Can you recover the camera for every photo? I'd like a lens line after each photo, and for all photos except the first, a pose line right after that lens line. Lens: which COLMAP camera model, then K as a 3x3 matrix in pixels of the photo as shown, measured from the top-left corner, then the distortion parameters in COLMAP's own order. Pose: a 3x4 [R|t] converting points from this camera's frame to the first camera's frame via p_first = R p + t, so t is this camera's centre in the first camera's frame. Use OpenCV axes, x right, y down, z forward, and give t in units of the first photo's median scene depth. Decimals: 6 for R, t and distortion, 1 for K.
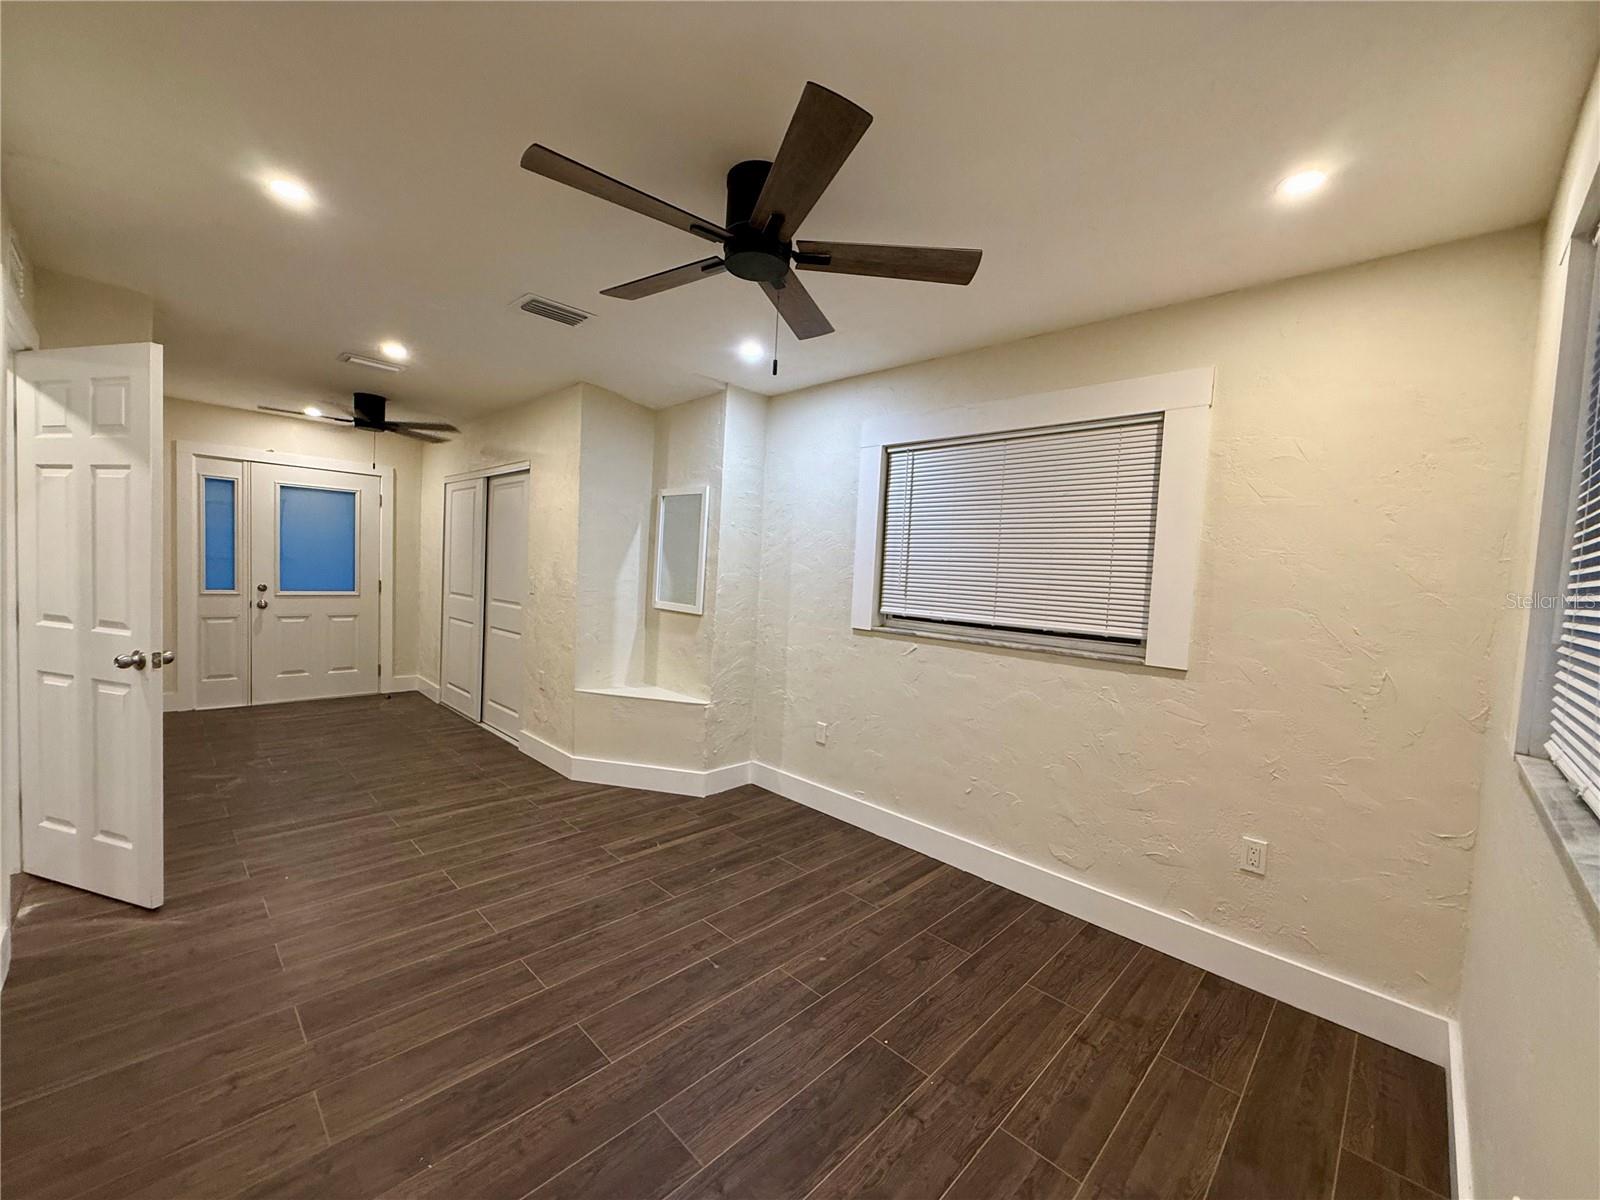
lens RADIAL K [[636.6, 0, 794.7], [0, 636.6, 601.4], [0, 0, 1]] dist [-0.001102, 0.000435]
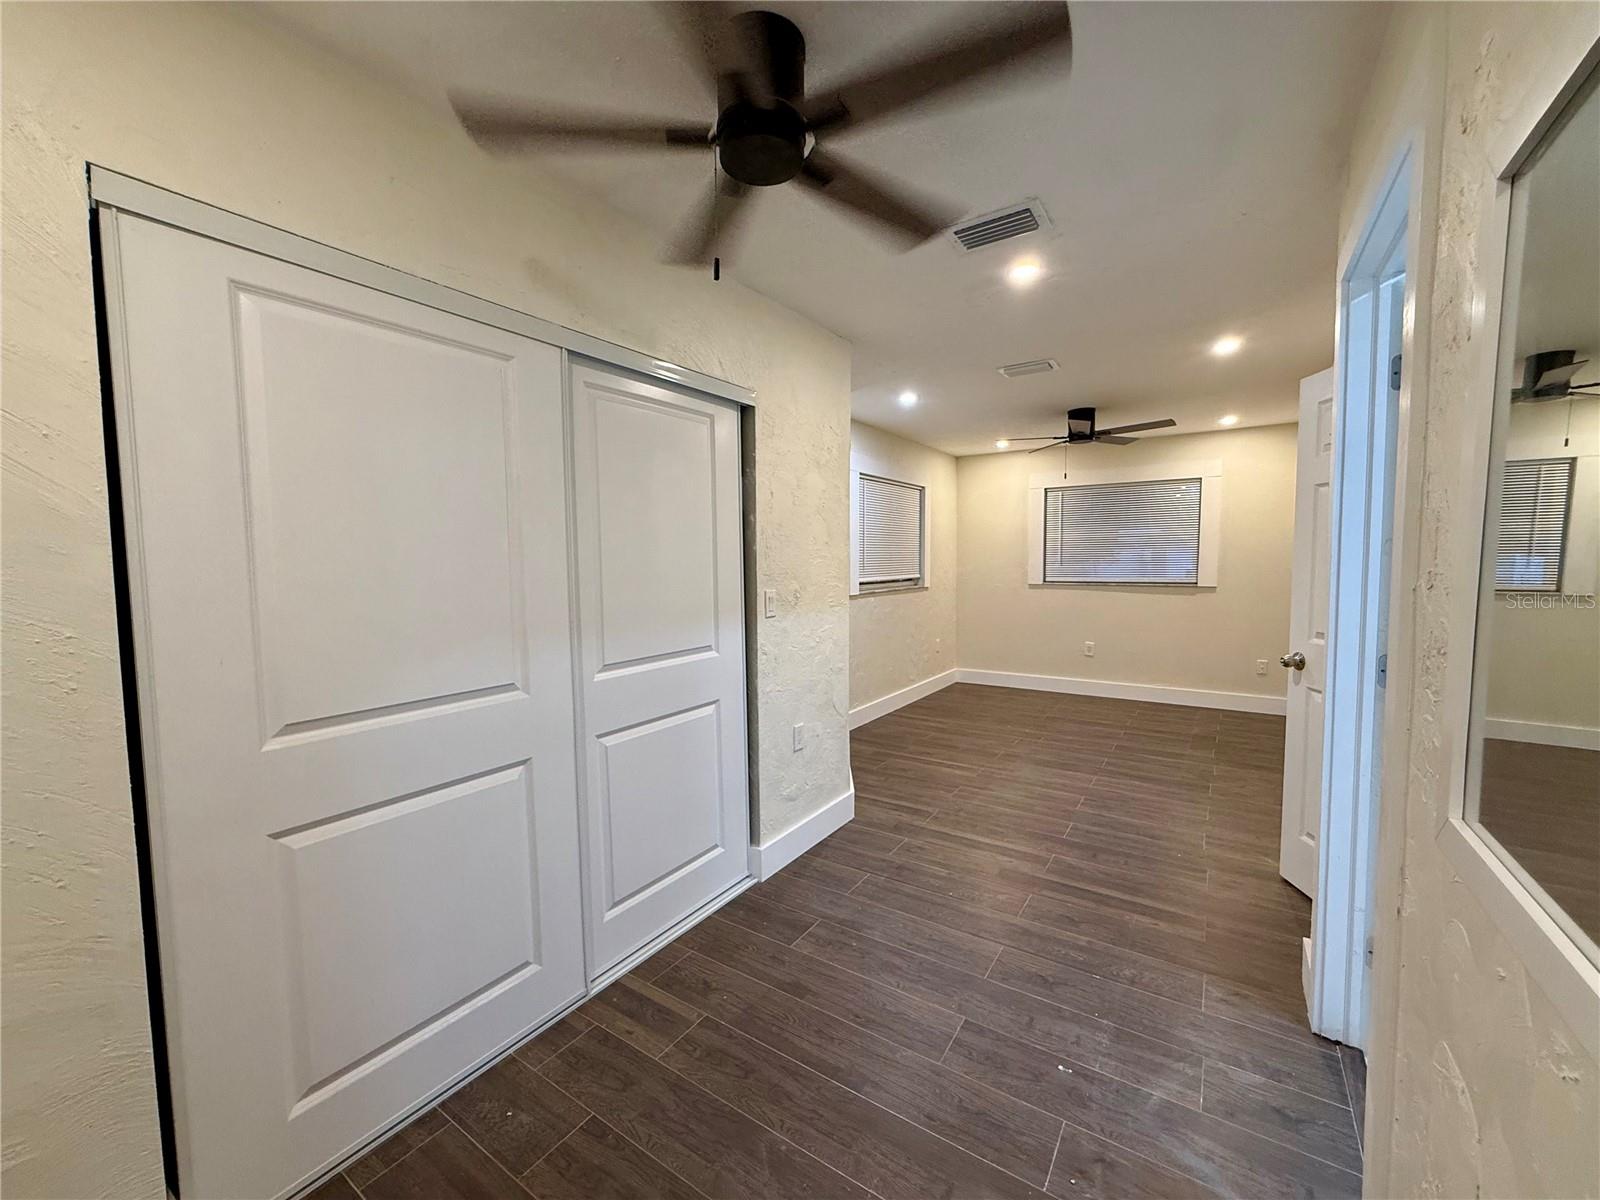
lens RADIAL K [[636.6, 0, 794.7], [0, 636.6, 601.4], [0, 0, 1]] dist [-0.001102, 0.000435]
pose [[-0.178767, -0.112568, 0.977431, -1.537102], [0.050420, 0.991080, 0.123361, -0.152904], [-0.982599, 0.071335, -0.171497, 1.632908]]
